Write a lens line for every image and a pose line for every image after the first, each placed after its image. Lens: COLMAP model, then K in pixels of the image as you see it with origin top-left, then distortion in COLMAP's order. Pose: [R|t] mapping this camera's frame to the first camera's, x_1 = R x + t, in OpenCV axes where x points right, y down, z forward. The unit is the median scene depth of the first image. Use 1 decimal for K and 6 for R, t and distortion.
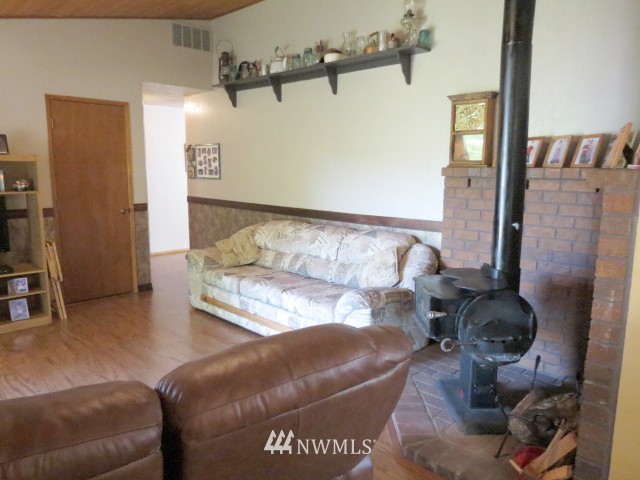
lens RADIAL K [[452.0, 0, 320.1], [0, 452.0, 239.2], [0, 0, 1]] dist [-0.030322, 0.010285]
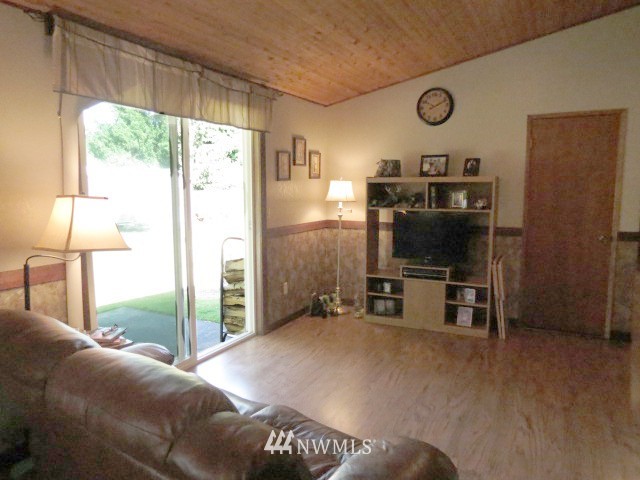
lens RADIAL K [[452.0, 0, 319.9], [0, 452.0, 241.0], [0, 0, 1]] dist [-0.030322, 0.010285]
pose [[0.295946, 0.100039, -0.949952, 0.243705], [-0.142598, 0.987983, 0.059620, -0.039282], [0.944501, 0.117817, 0.306655, 0.291693]]
